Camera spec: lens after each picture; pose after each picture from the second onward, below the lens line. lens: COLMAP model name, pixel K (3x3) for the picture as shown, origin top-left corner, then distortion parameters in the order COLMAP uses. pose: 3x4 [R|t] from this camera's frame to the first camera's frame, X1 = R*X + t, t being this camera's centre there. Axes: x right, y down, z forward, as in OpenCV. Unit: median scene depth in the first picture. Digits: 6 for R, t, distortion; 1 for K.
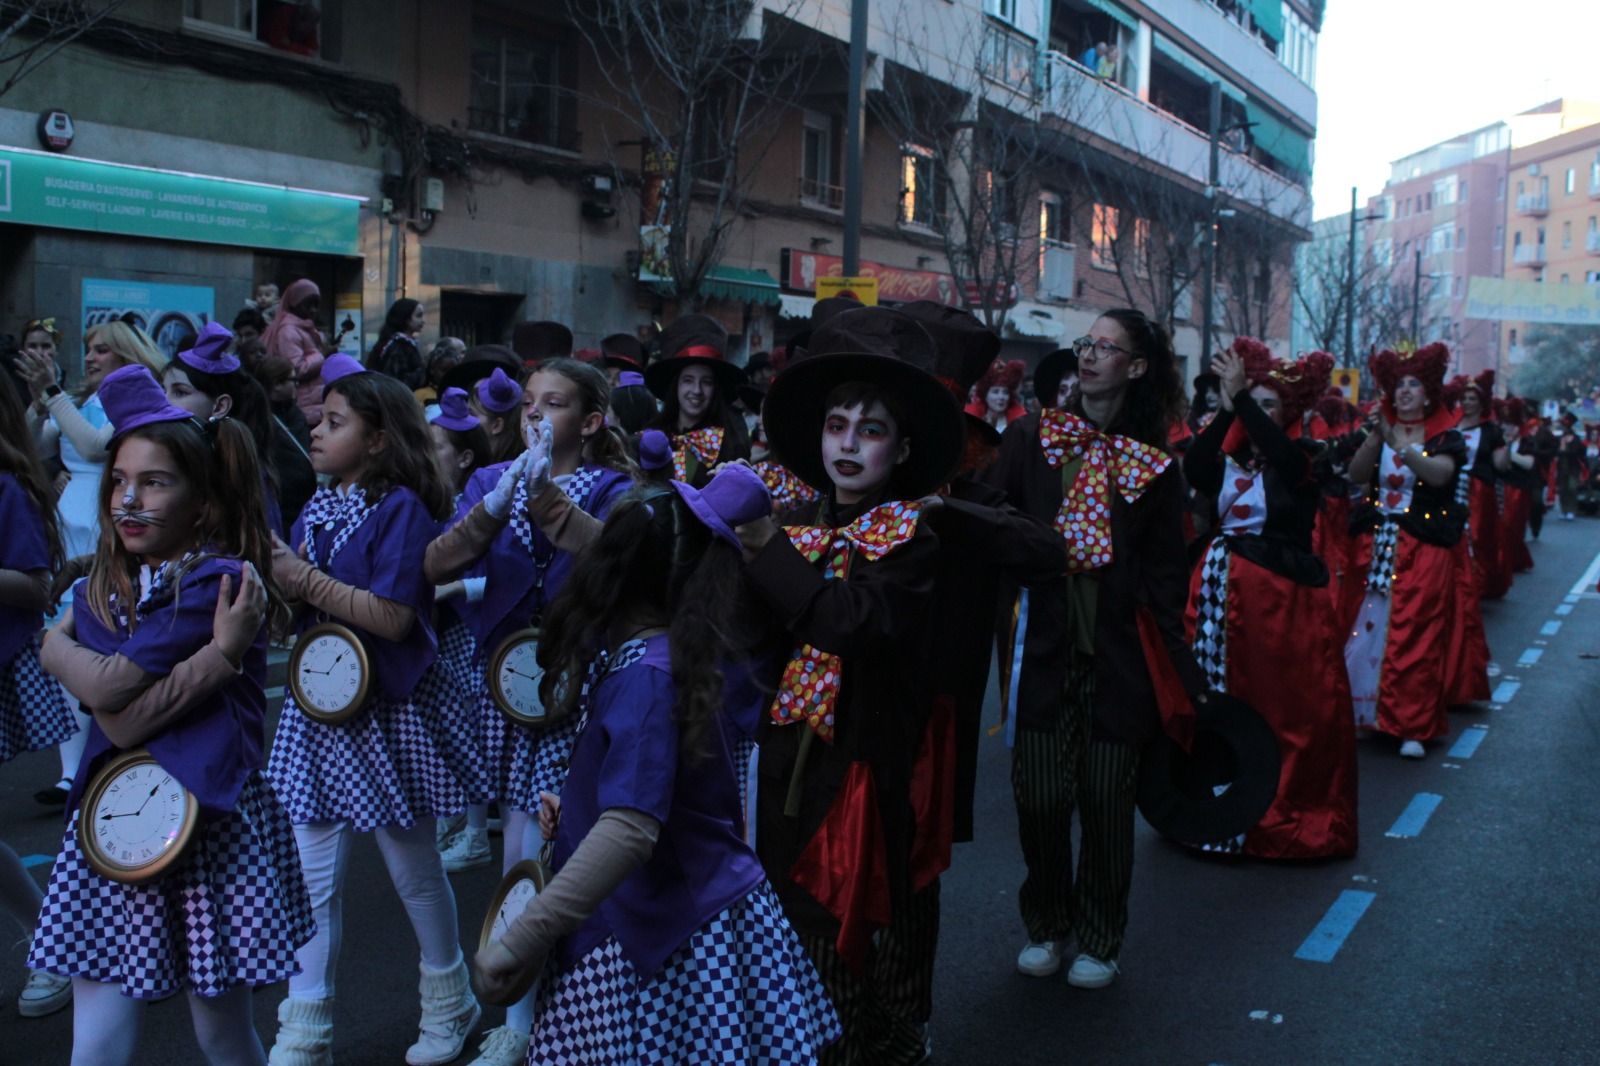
lens RADIAL K [[1906.7, 0, 800.0], [0, 1906.7, 533.0], [0, 0, 1]] dist [-0.093051, 0.114395]
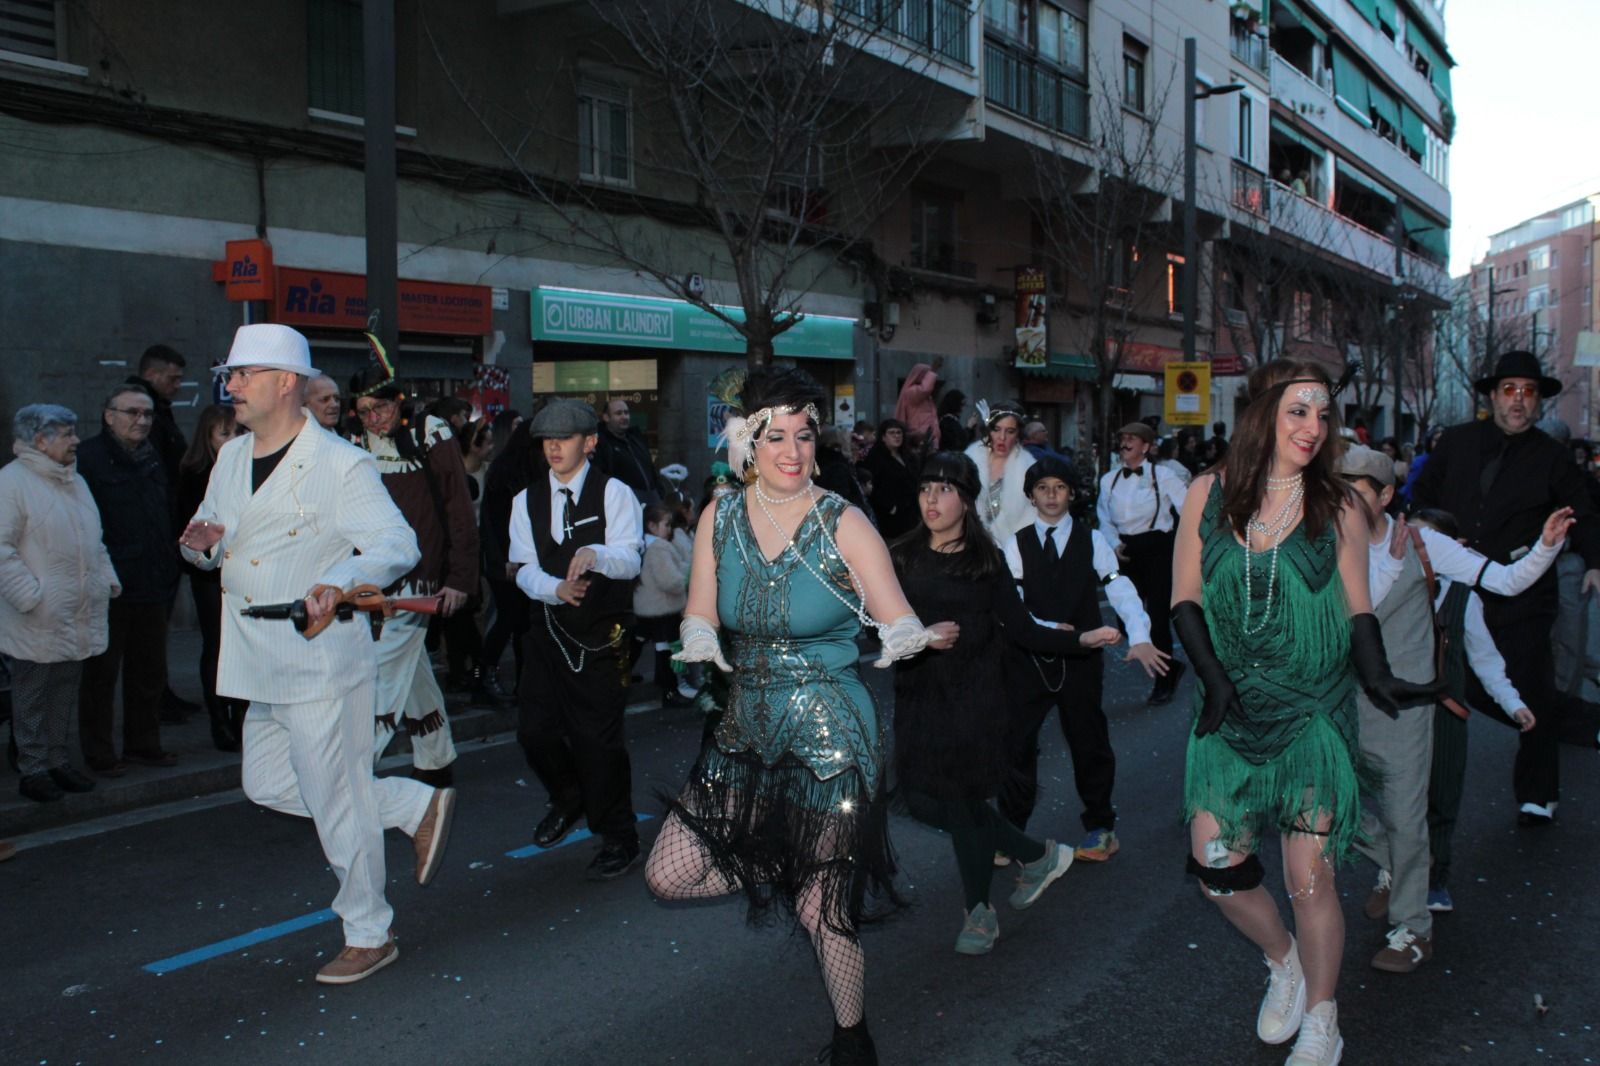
lens RADIAL K [[1611.6, 0, 800.0], [0, 1611.6, 533.0], [0, 0, 1]] dist [-0.131944, 0.117529]
pose [[0.994378, -0.027562, -0.102241, -0.109231], [0.025634, 0.999469, -0.020124, 0.007643], [0.102742, 0.017390, 0.994556, -0.164132]]
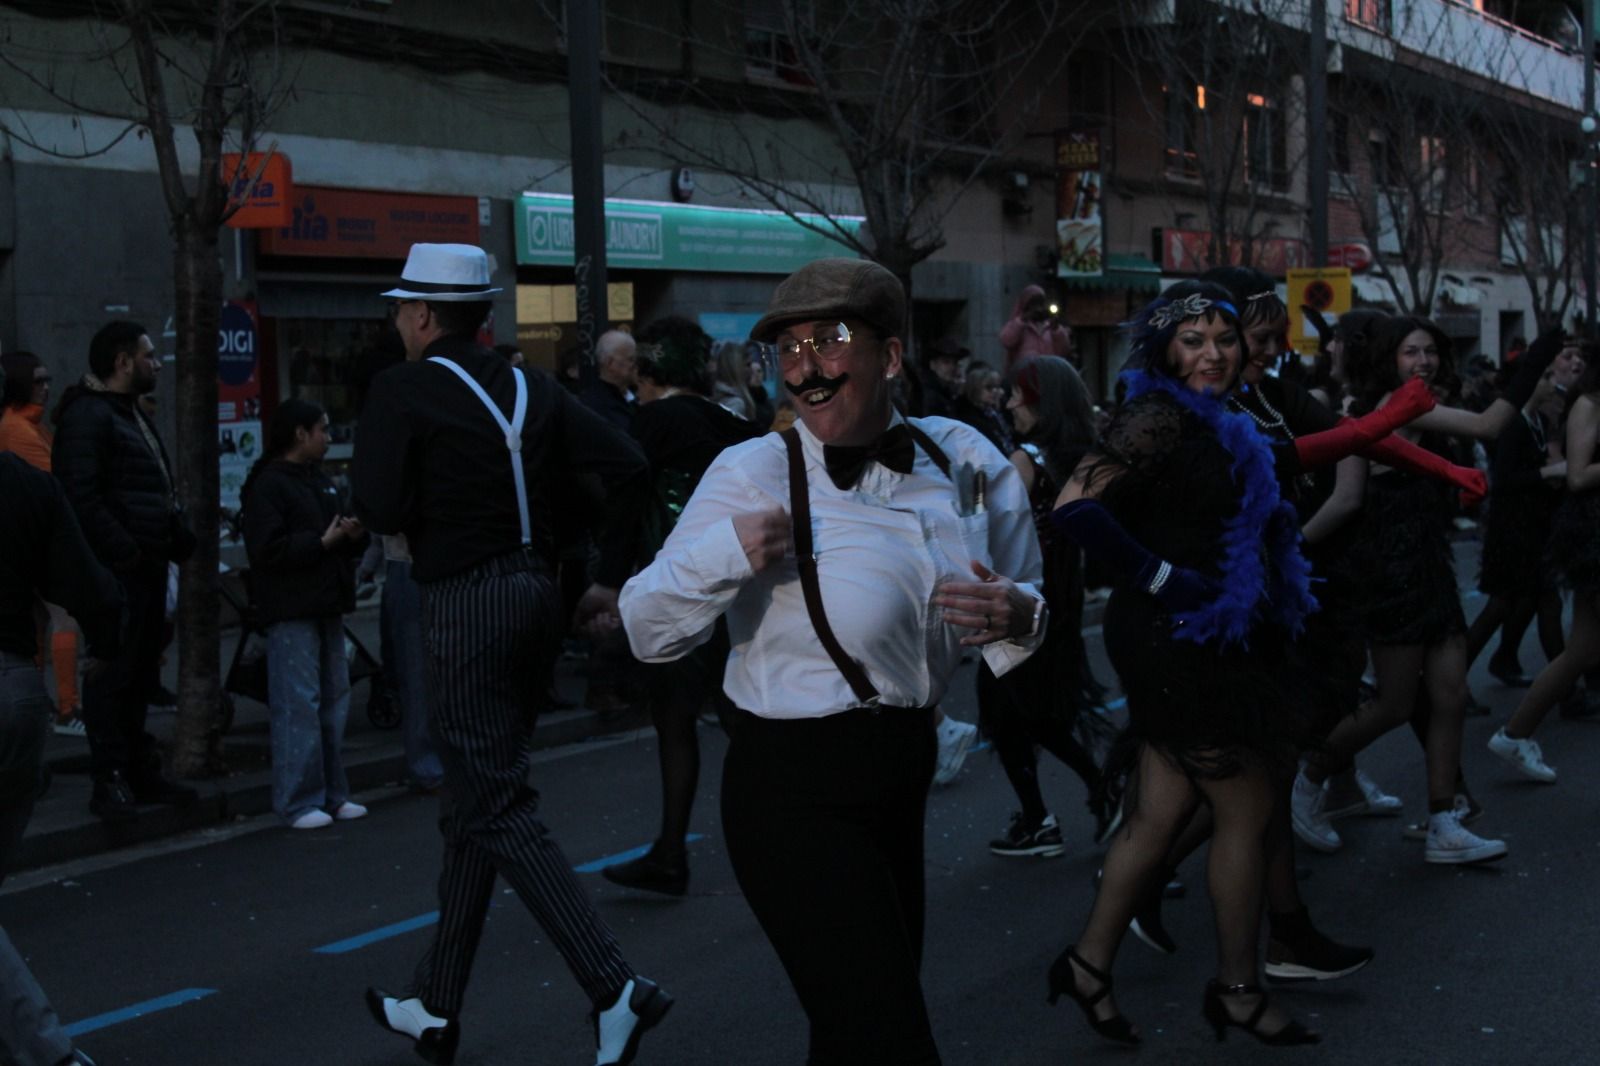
lens RADIAL K [[3077.2, 0, 763.3], [0, 3077.2, 532.4], [0, 0, 1]] dist [0.025508, -0.050652]
pose [[0.998437, -0.055481, 0.006764, -0.220720], [0.055642, 0.998101, -0.026419, 0.026545], [-0.005286, 0.026754, 0.999628, -0.493185]]
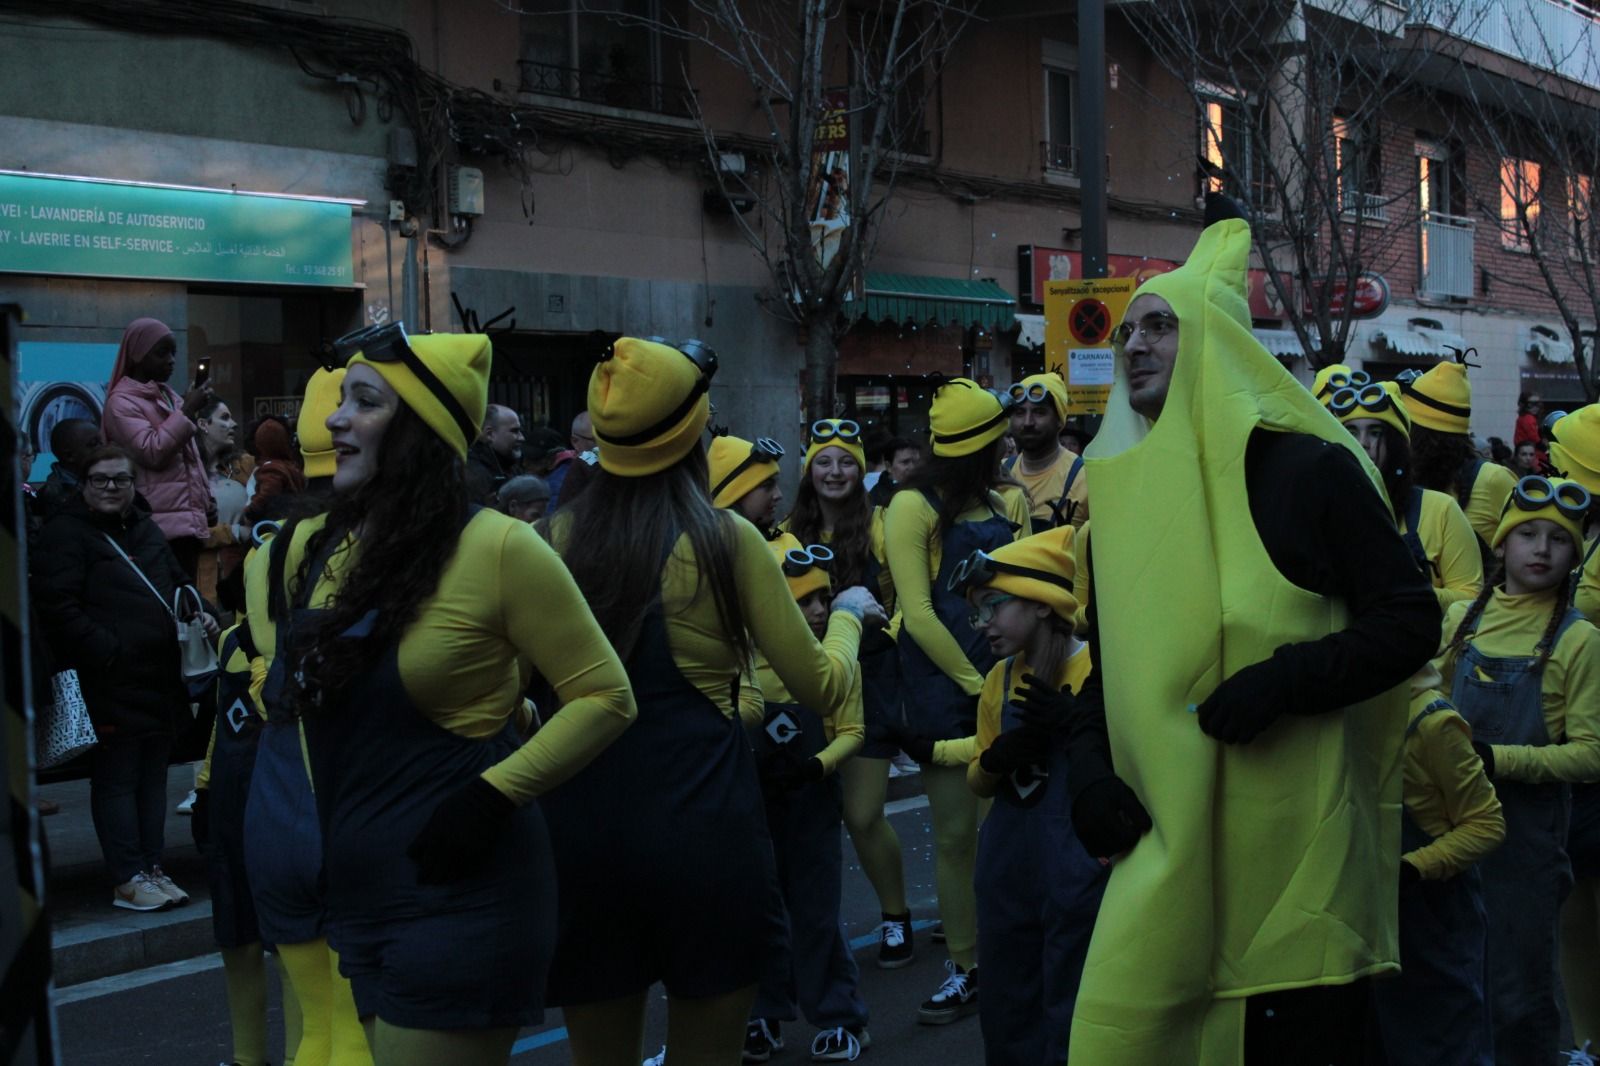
lens RADIAL K [[2595.8, 0, 800.0], [0, 2595.8, 533.0], [0, 0, 1]] dist [-0.019509, -0.106339]
pose [[0.990748, -0.044740, -0.128130, 0.027757], [0.038784, 0.998065, -0.048606, -0.005778], [0.130057, 0.043187, 0.990566, 0.080467]]
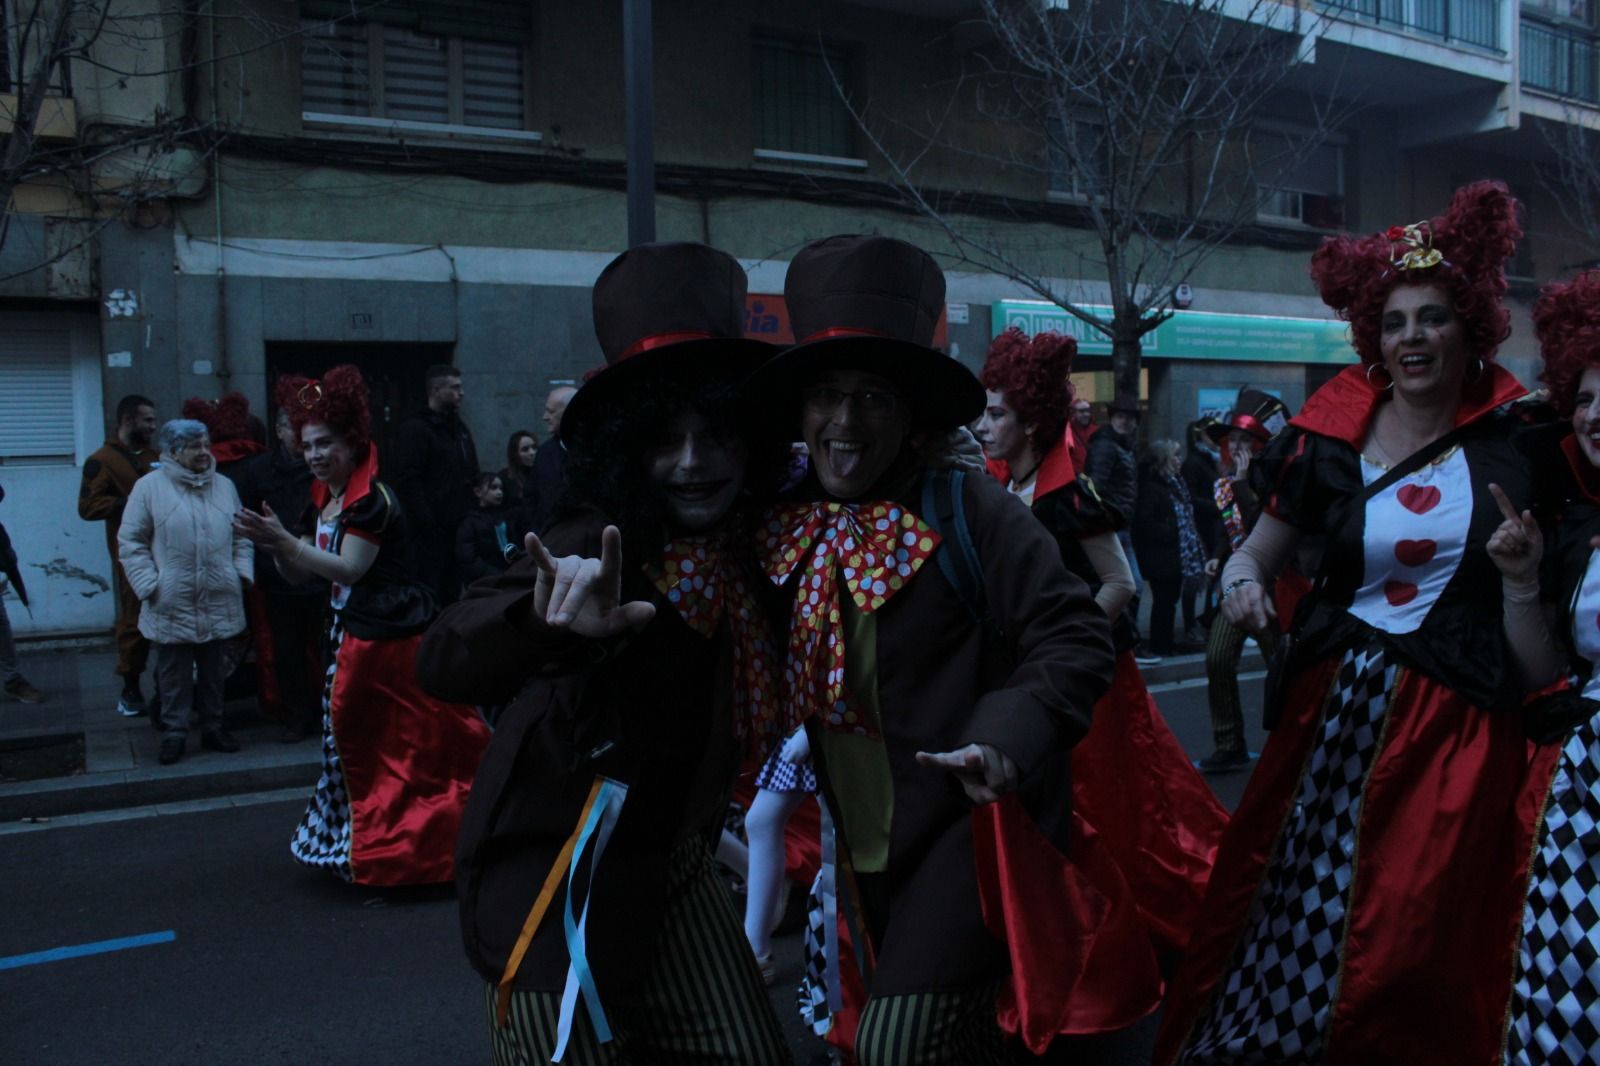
lens RADIAL K [[1328.2, 0, 800.0], [0, 1328.2, 533.0], [0, 0, 1]] dist [-0.168856, 0.137701]
pose [[0.818588, -0.005261, -0.574357, -0.021560], [-0.006842, 0.999798, -0.018910, 0.002610], [0.574340, 0.019409, 0.818386, -0.035229]]
